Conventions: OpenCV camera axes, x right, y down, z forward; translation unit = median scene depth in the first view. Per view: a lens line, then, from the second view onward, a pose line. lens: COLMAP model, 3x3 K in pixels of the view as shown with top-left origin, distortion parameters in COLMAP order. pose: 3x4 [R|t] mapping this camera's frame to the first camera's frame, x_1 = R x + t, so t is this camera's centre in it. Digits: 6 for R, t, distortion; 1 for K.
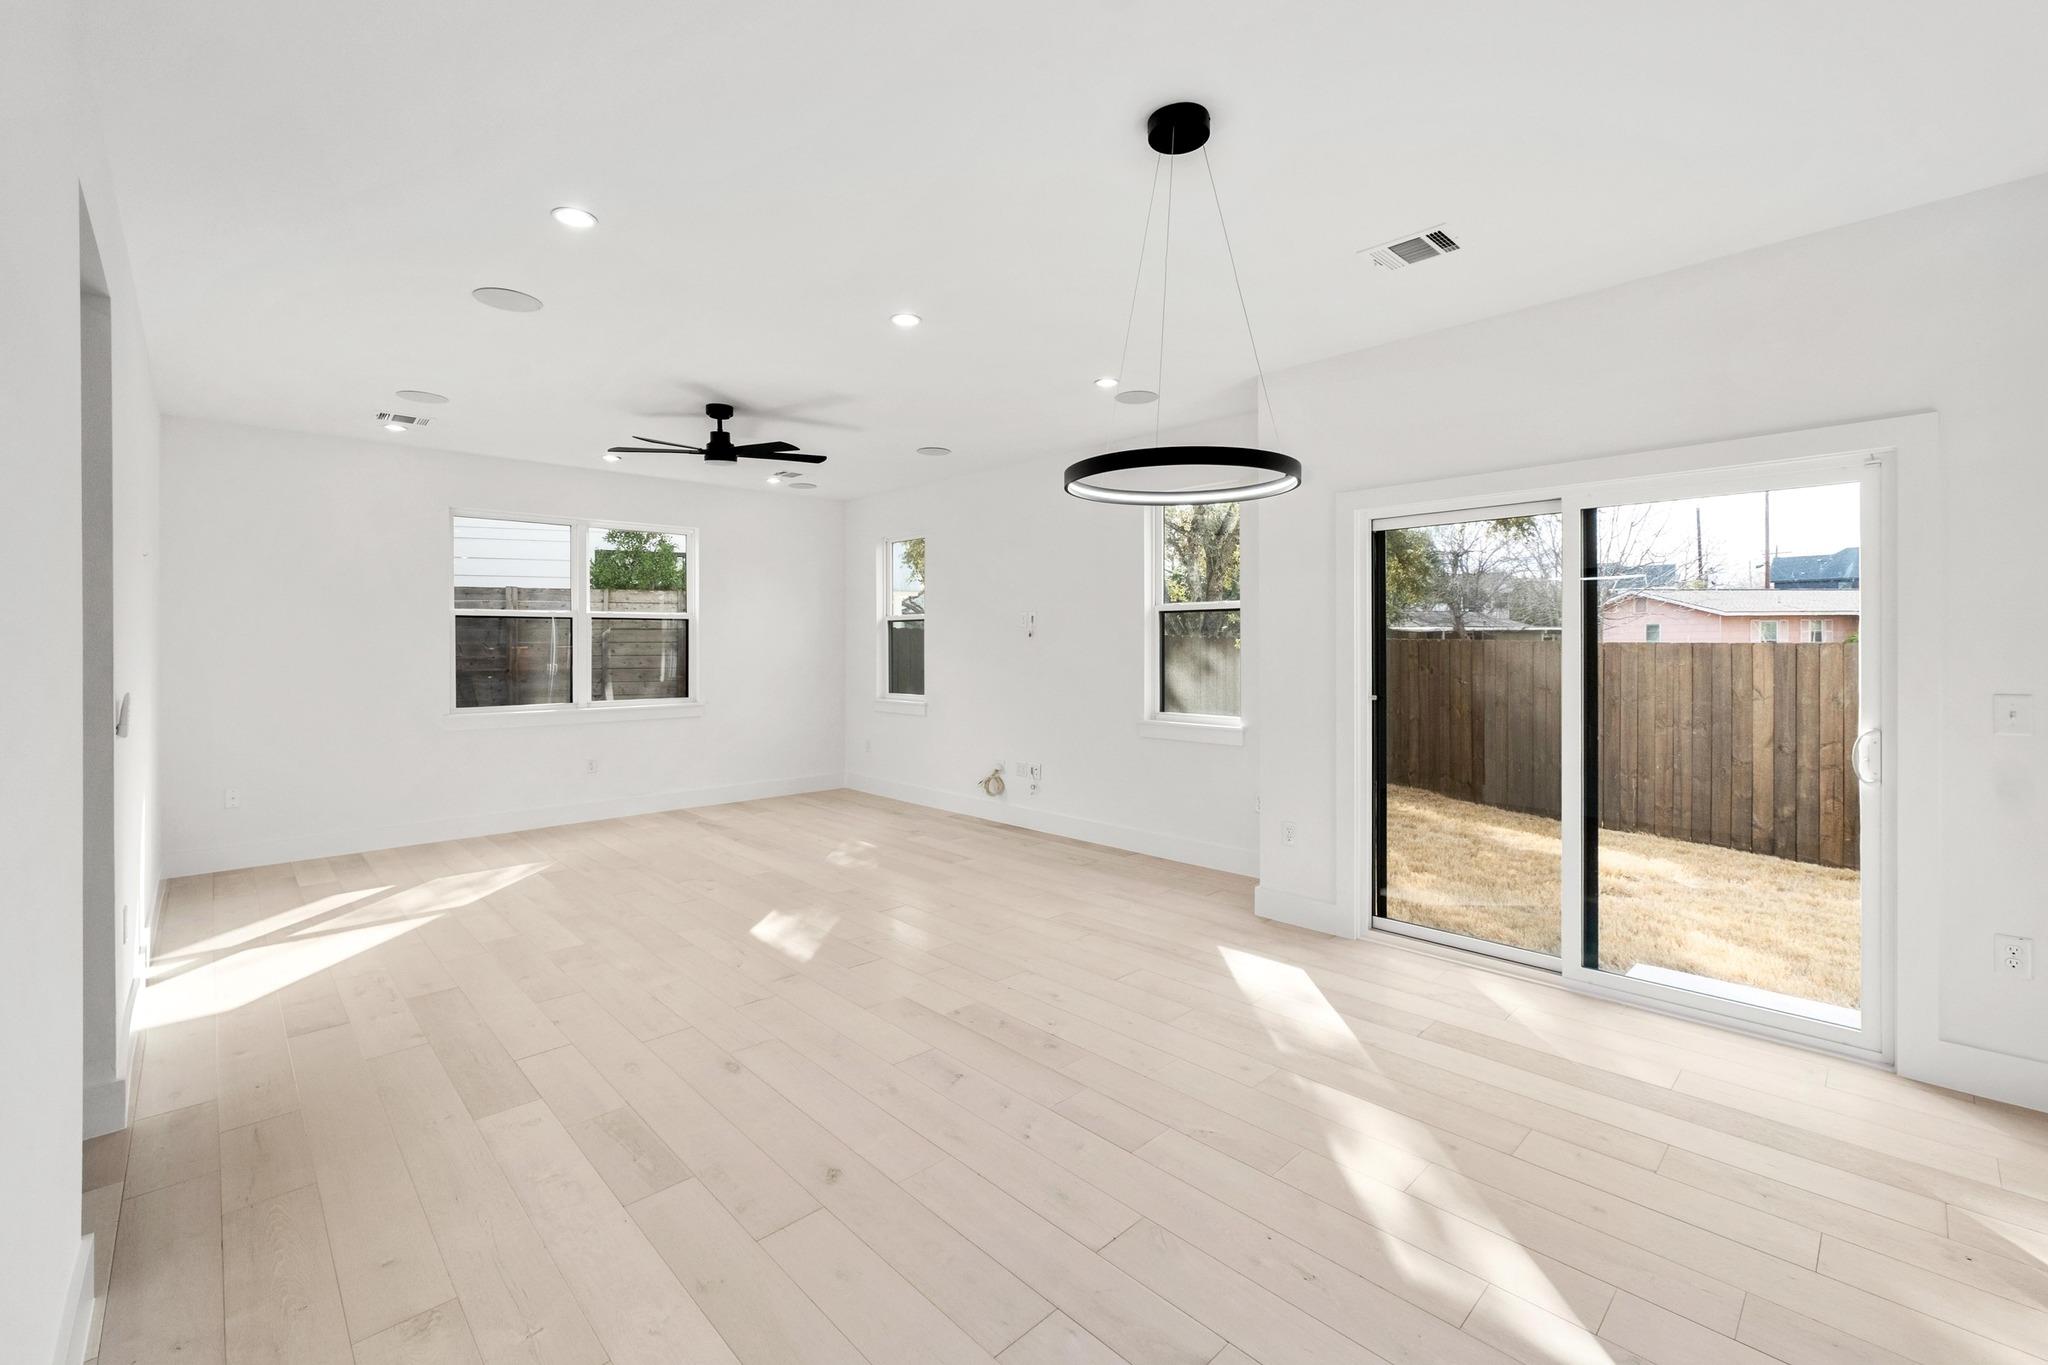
lens RADIAL K [[862.3, 0, 1014.0], [0, 862.3, 658.7], [0, 0, 1]] dist [-0.001953, -0.000132]
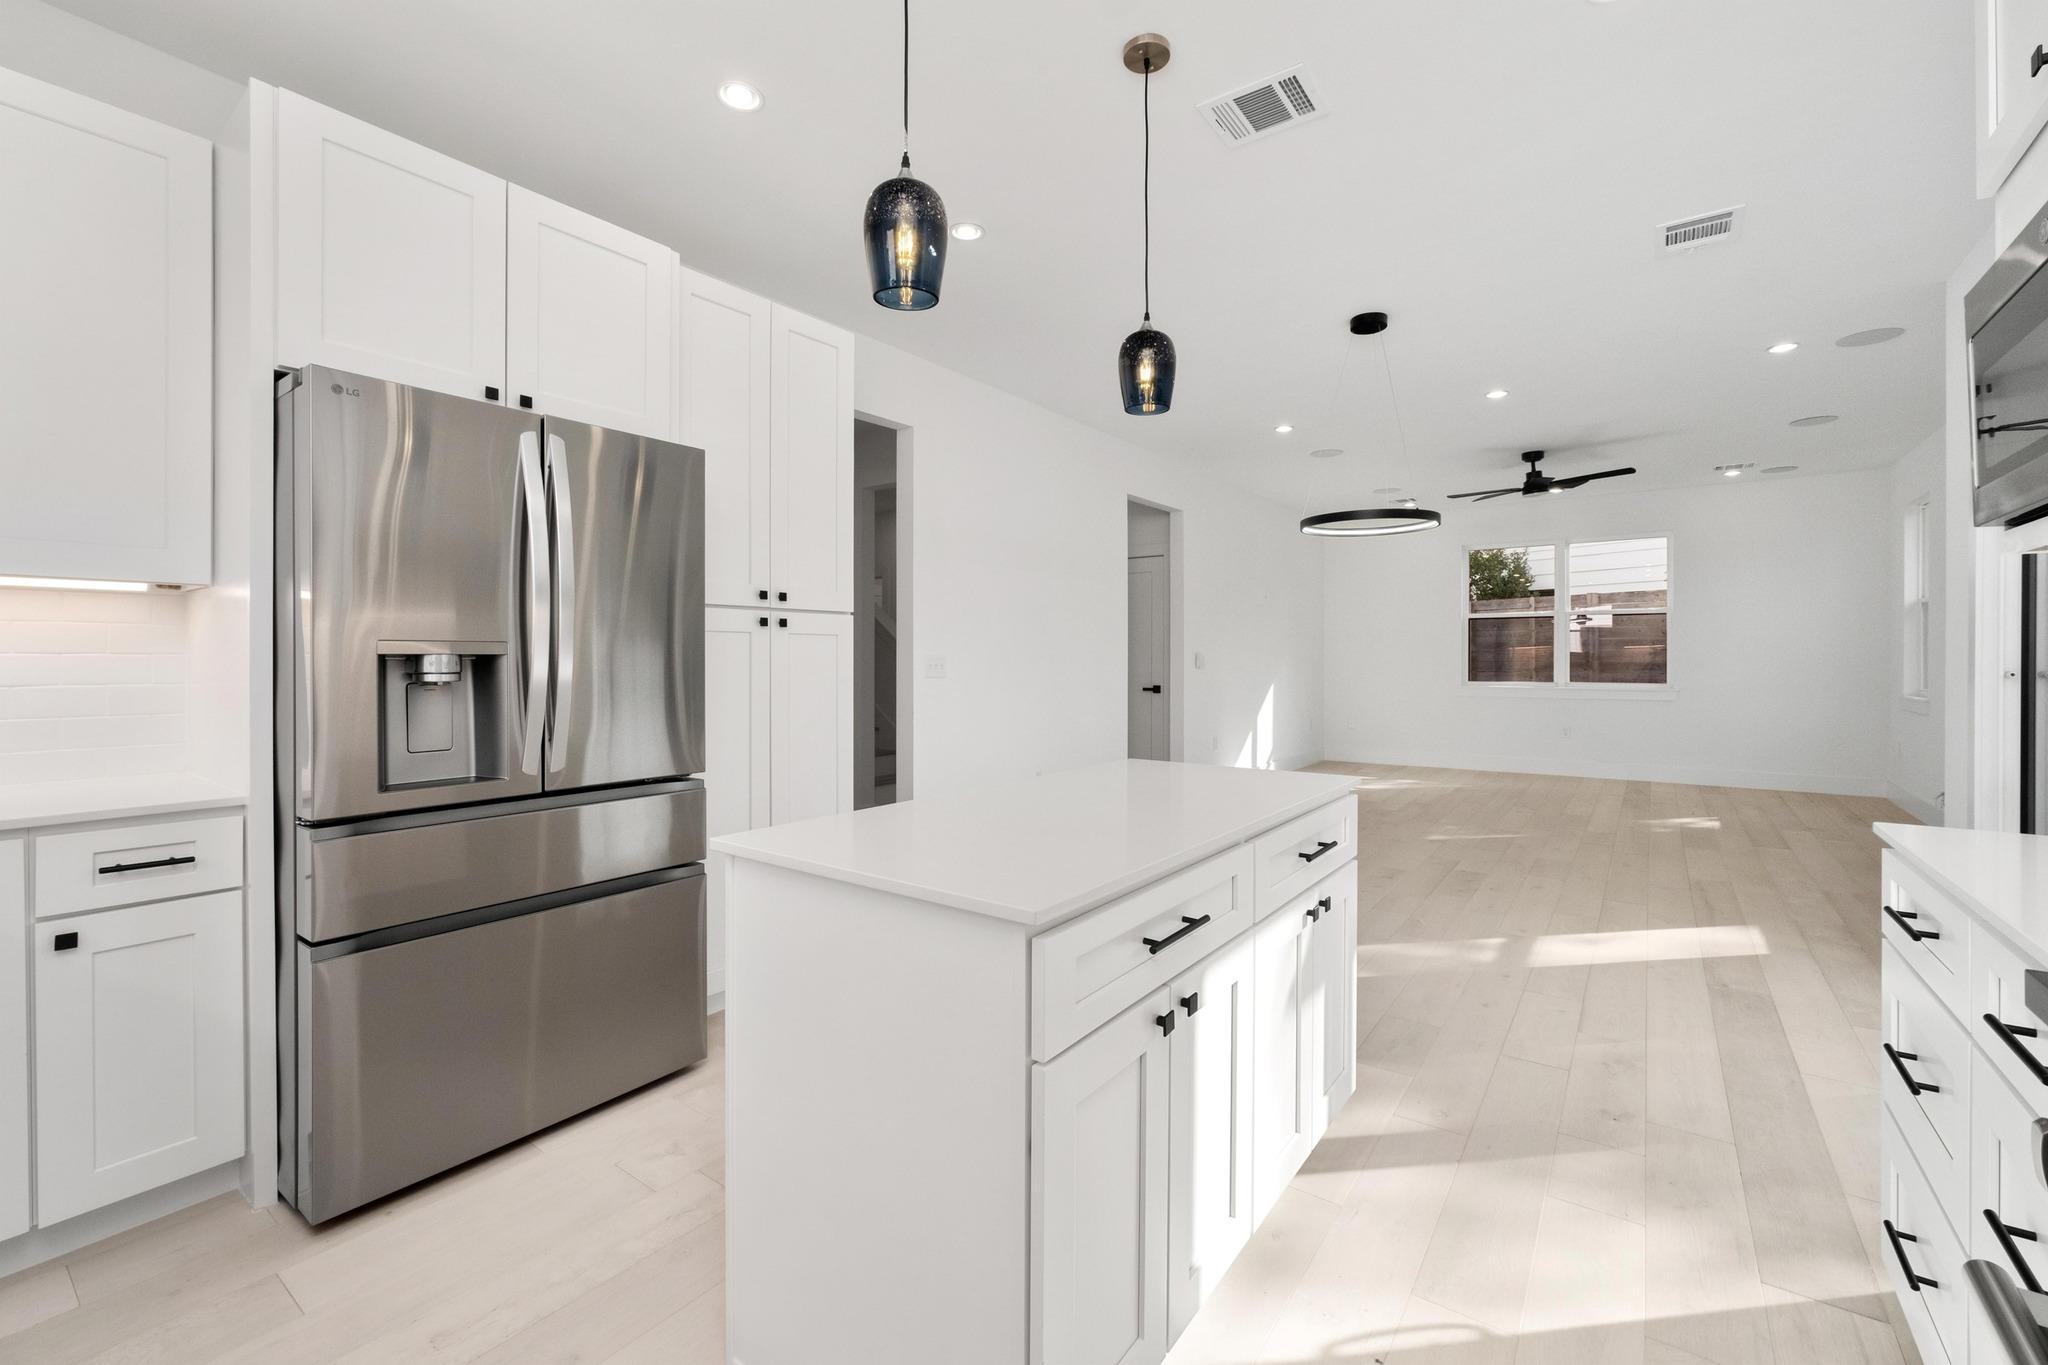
lens RADIAL K [[862.3, 0, 1014.0], [0, 862.3, 658.7], [0, 0, 1]] dist [-0.001953, -0.000132]
pose [[0.174410, 0.010768, -0.984614, 0.829302], [-0.020744, 0.999758, 0.007259, 0.031311], [0.984455, 0.019159, 0.174591, -0.011174]]
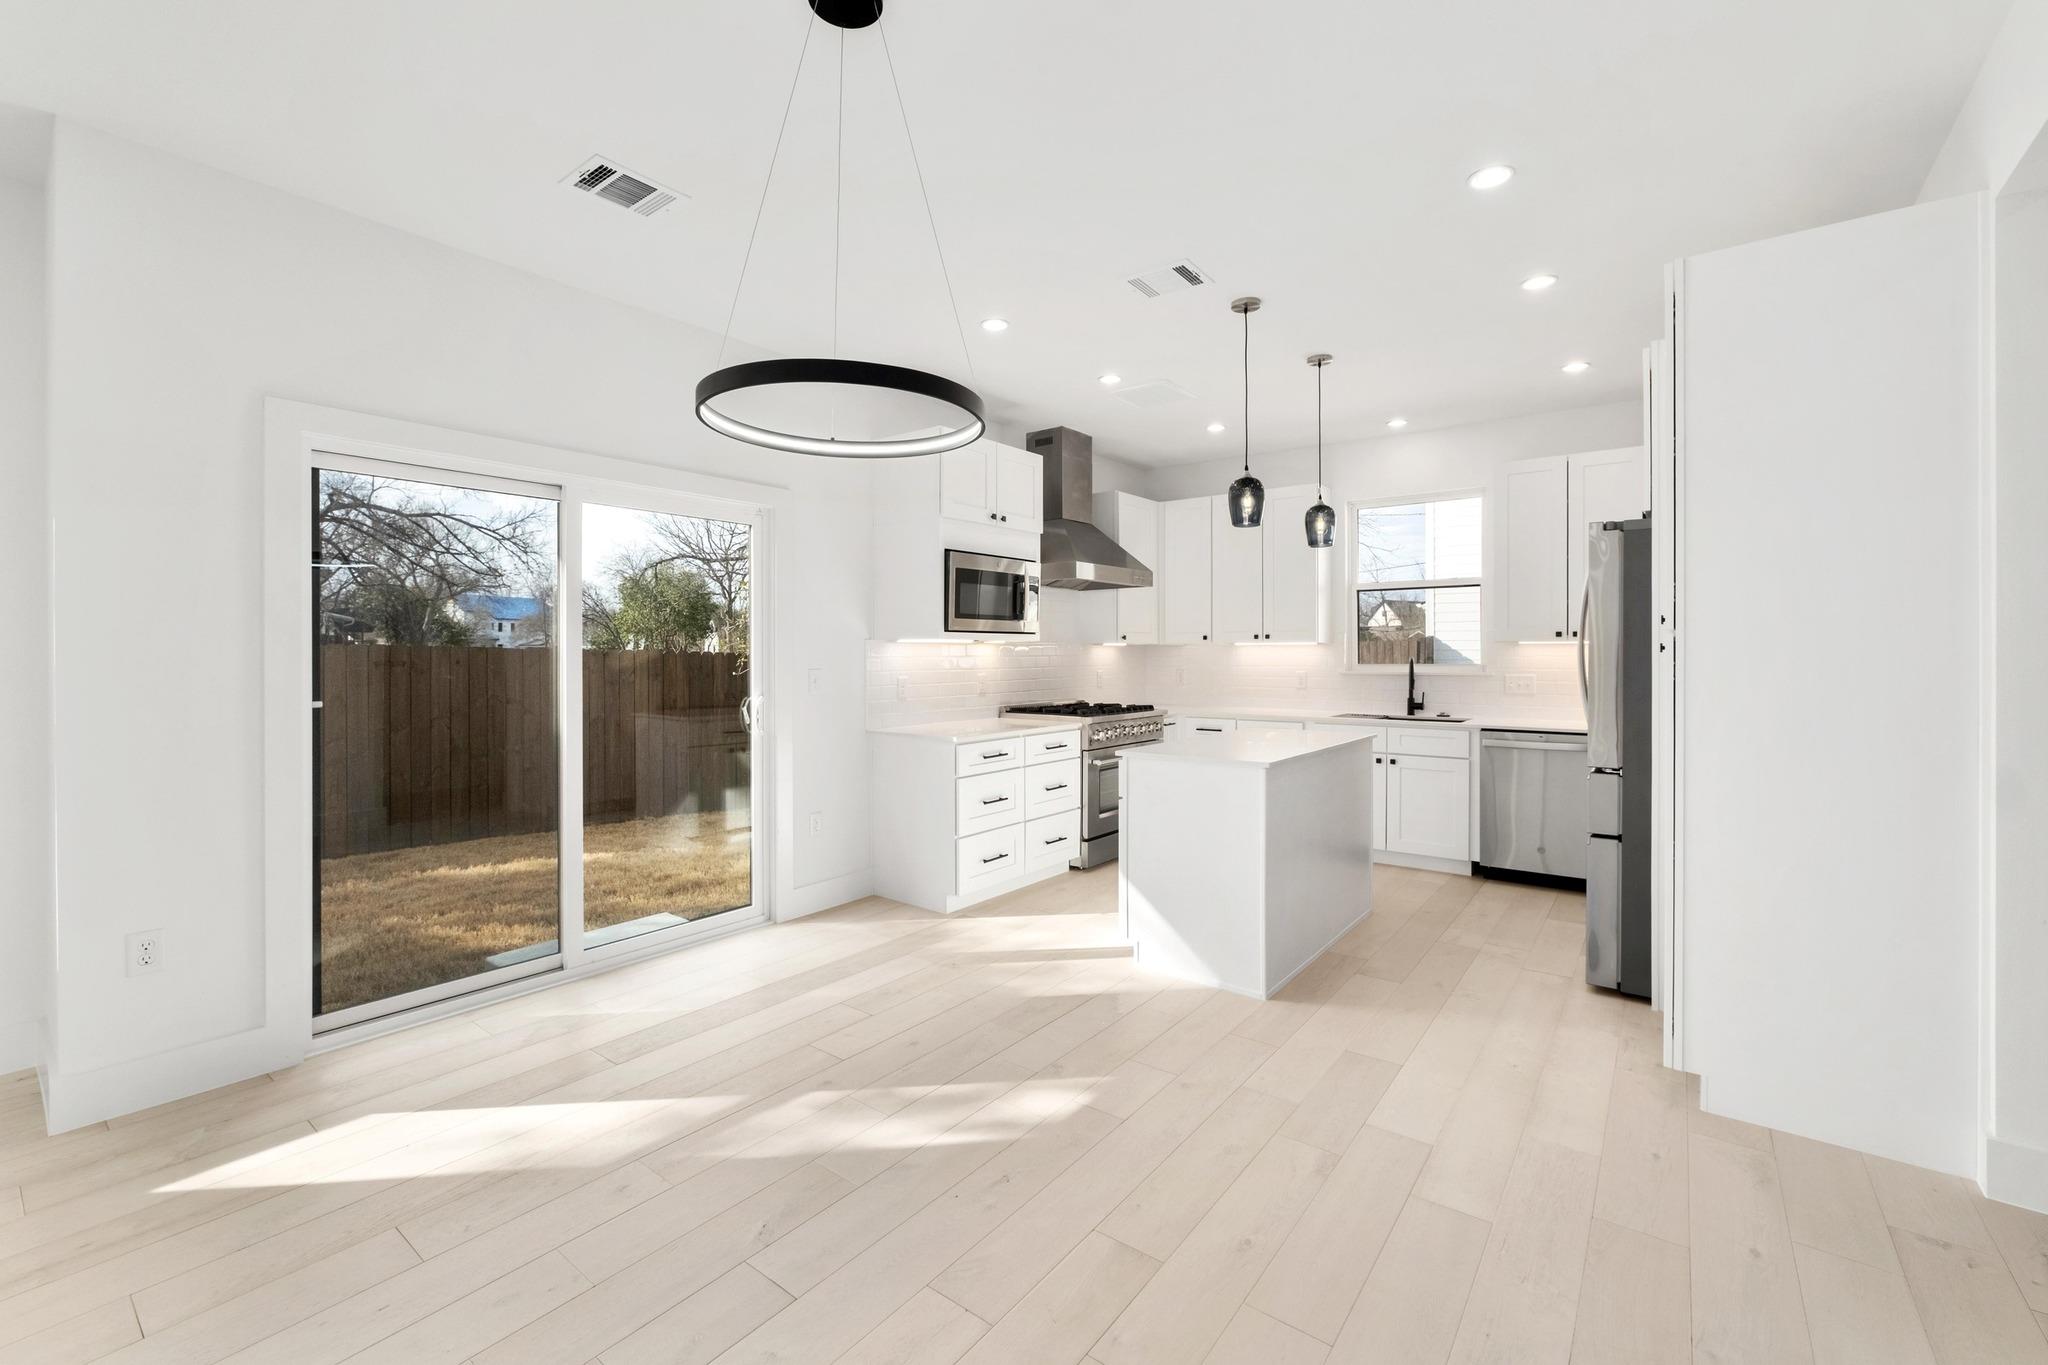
lens RADIAL K [[862.3, 0, 1014.0], [0, 862.3, 658.7], [0, 0, 1]] dist [-0.001953, -0.000132]
pose [[-0.143973, 0.004521, 0.989571, -0.291453], [0.022981, 0.999735, -0.001224, 0.018150], [-0.989315, 0.022565, -0.144039, 0.439039]]
